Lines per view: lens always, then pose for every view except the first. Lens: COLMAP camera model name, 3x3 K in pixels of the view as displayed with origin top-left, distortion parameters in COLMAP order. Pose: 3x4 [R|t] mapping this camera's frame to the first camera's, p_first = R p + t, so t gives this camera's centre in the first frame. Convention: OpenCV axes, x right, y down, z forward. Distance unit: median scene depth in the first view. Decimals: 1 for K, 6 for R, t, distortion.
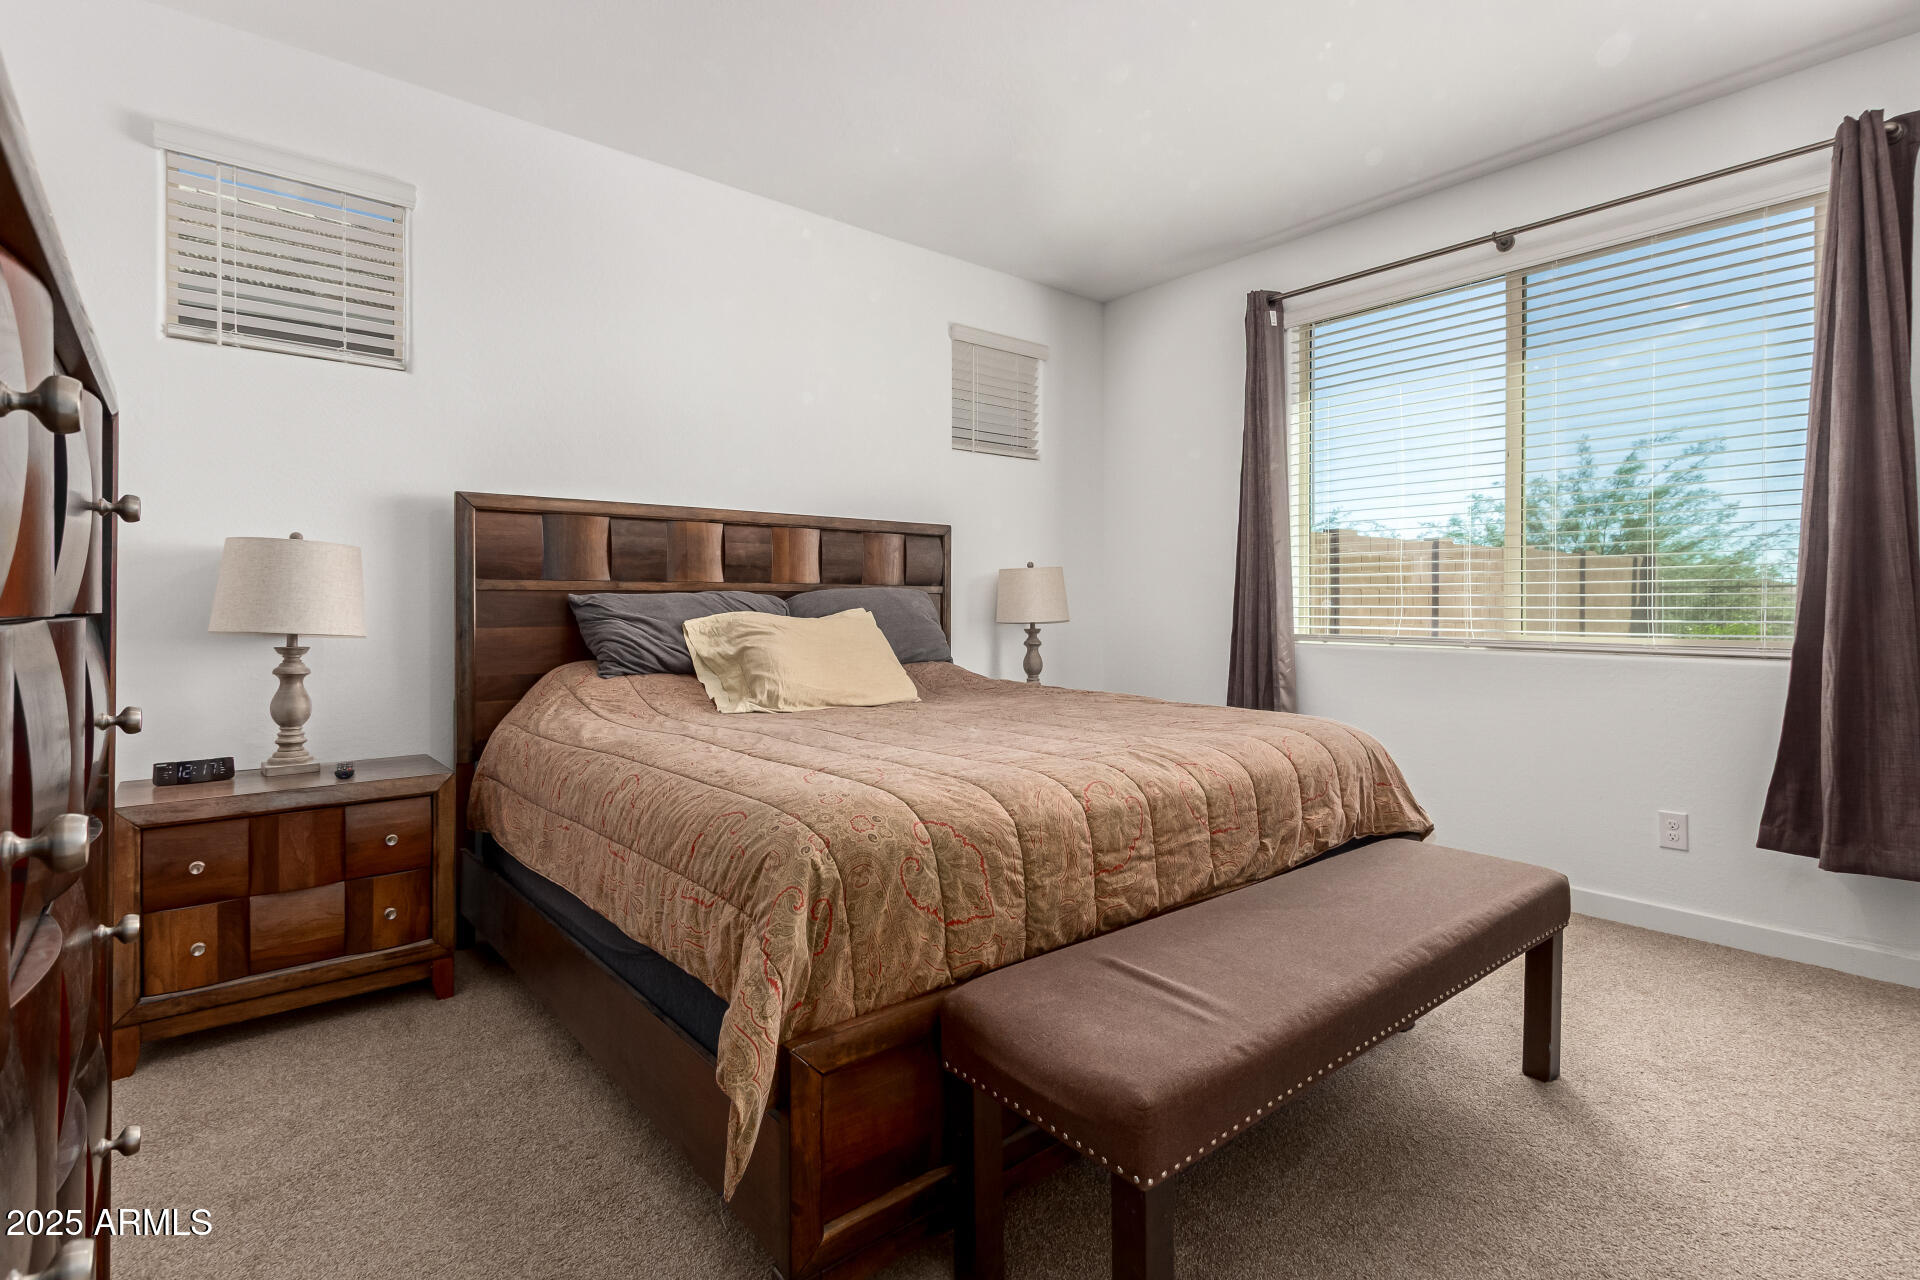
lens RADIAL K [[923.2, 0, 954.6], [0, 923.2, 622.8], [0, 0, 1]] dist [0.013071, -0.003436]
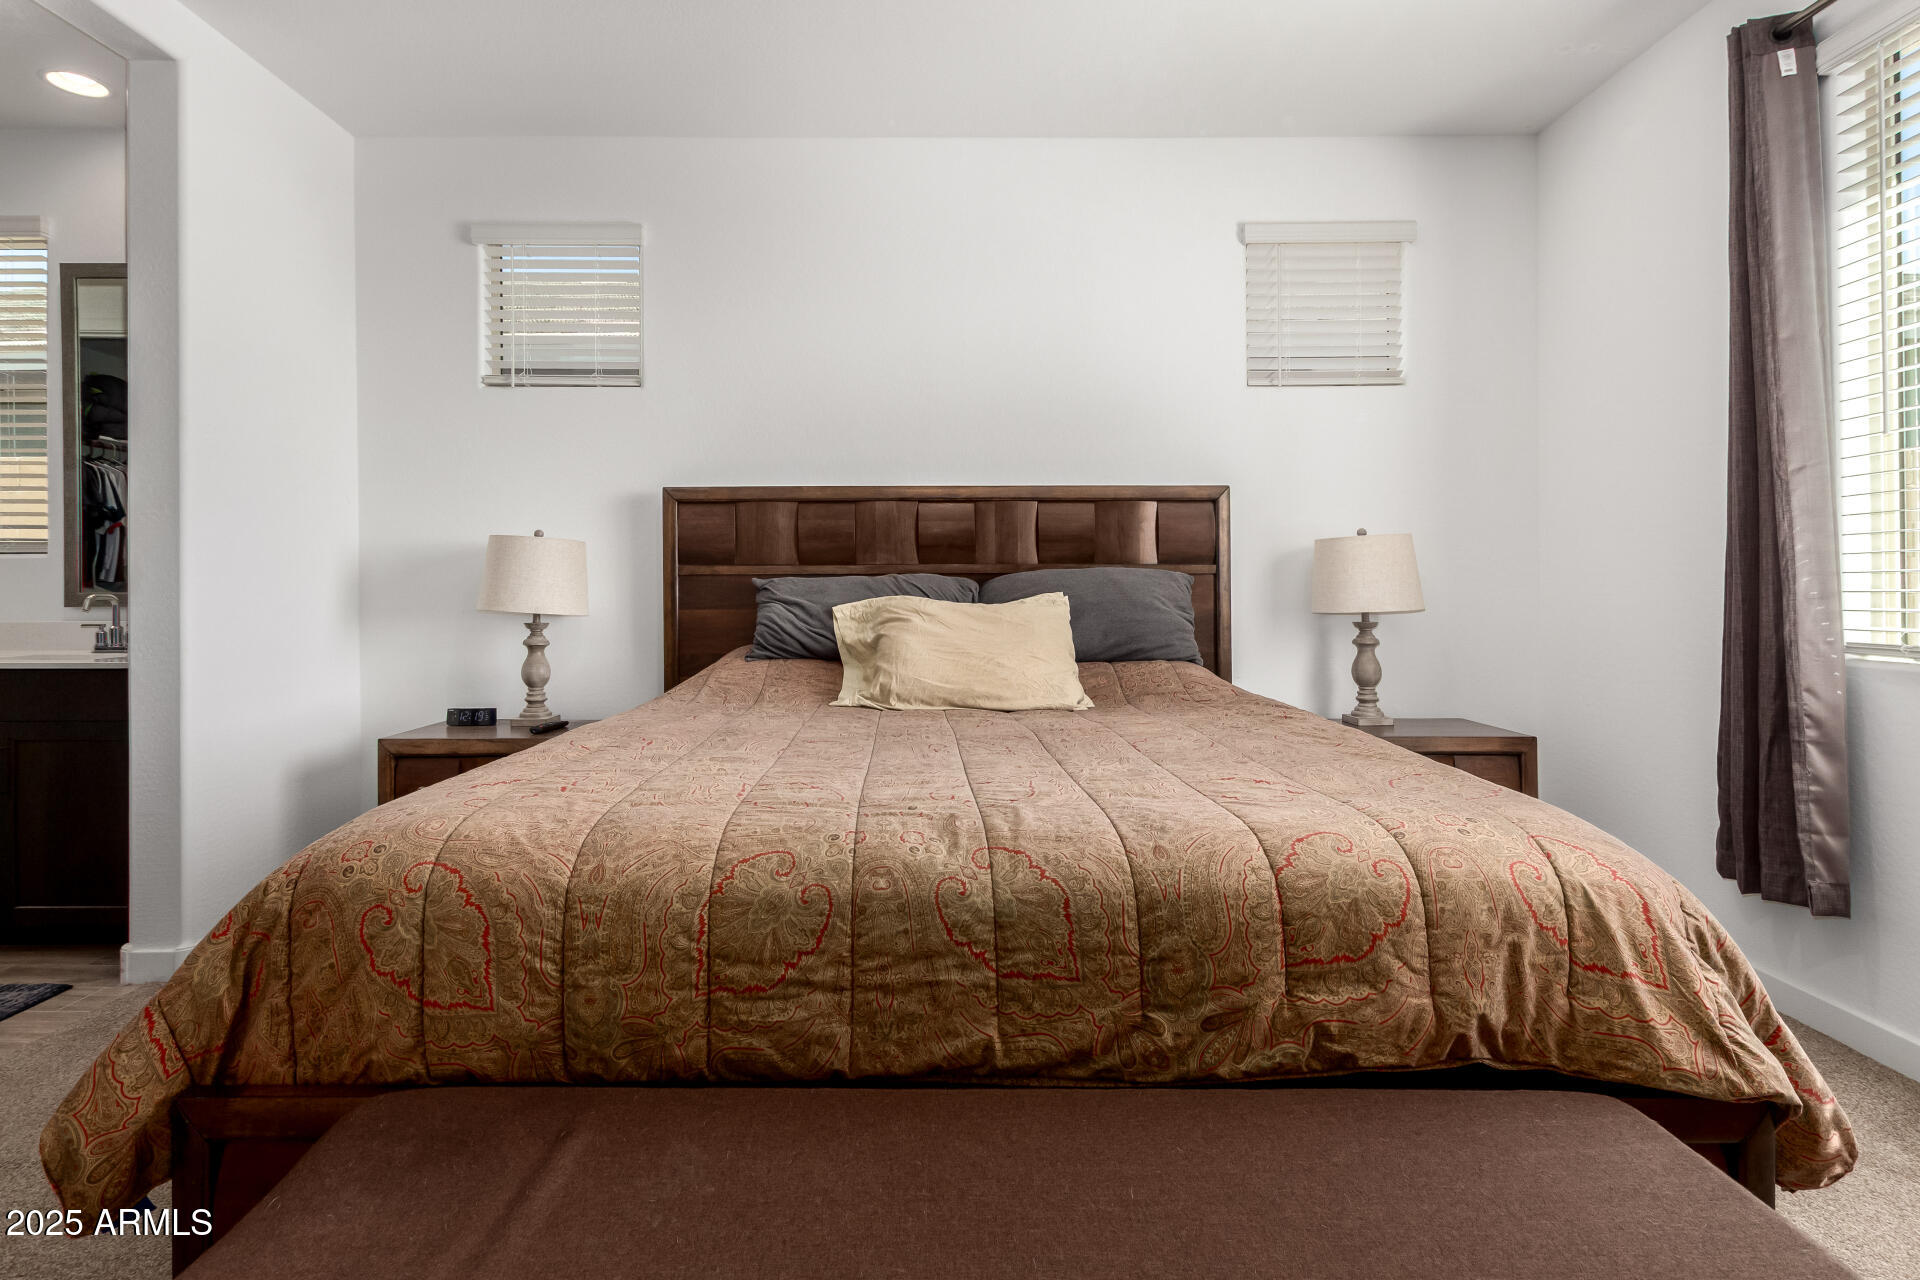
lens RADIAL K [[923.2, 0, 976.6], [0, 923.2, 595.1], [0, 0, 1]] dist [0.013071, -0.003436]
pose [[0.766441, 0.003709, -0.642304, 0.469630], [-0.011515, 0.999902, -0.007965, -0.007401], [0.642212, 0.013501, 0.766408, 0.389762]]
